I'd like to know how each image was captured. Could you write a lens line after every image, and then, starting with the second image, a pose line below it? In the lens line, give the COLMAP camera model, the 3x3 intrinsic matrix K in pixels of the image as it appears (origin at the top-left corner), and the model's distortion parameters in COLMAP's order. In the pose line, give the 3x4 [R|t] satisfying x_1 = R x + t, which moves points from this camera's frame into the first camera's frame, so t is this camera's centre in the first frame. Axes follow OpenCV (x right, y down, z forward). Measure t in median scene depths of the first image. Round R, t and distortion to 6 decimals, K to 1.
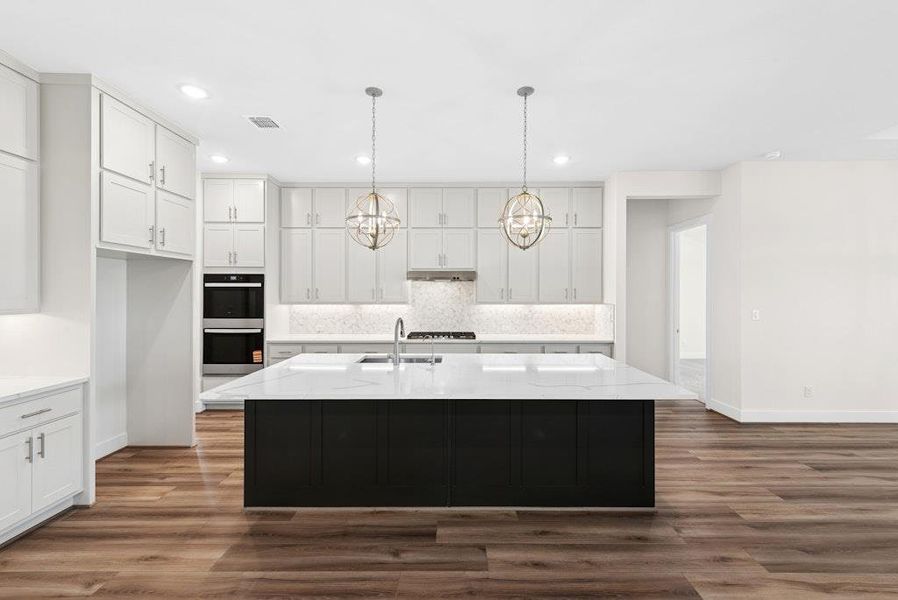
lens RADIAL K [[370.6, 0, 458.5], [0, 370.6, 297.2], [0, 0, 1]] dist [0.004519, -0.000658]
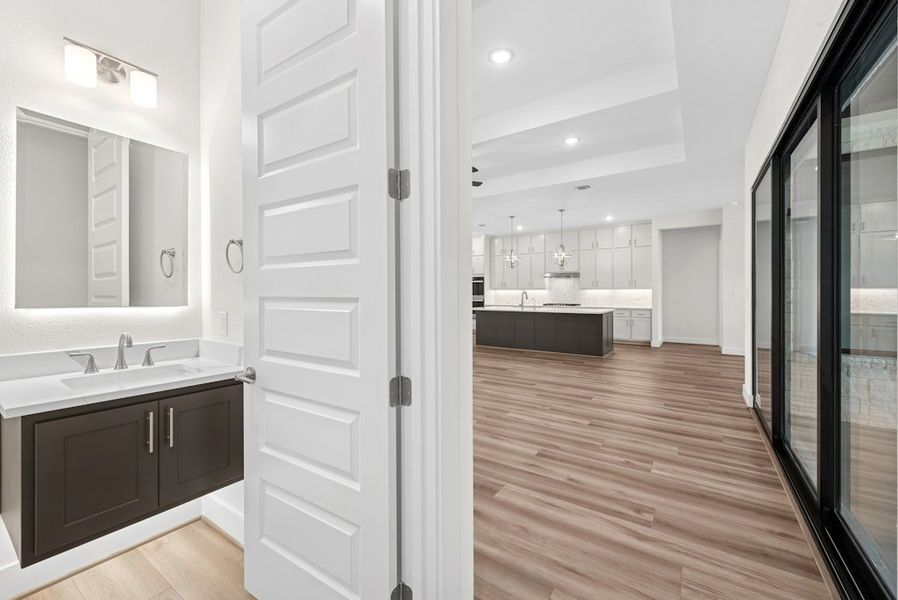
lens RADIAL K [[370.6, 0, 448.7], [0, 370.6, 292.5], [0, 0, 1]] dist [0.004519, -0.000658]
pose [[0.832360, -0.000731, -0.554235, 0.566335], [0.006292, 0.999947, 0.008131, 0.016761], [0.554200, -0.010255, 0.832320, -1.037515]]
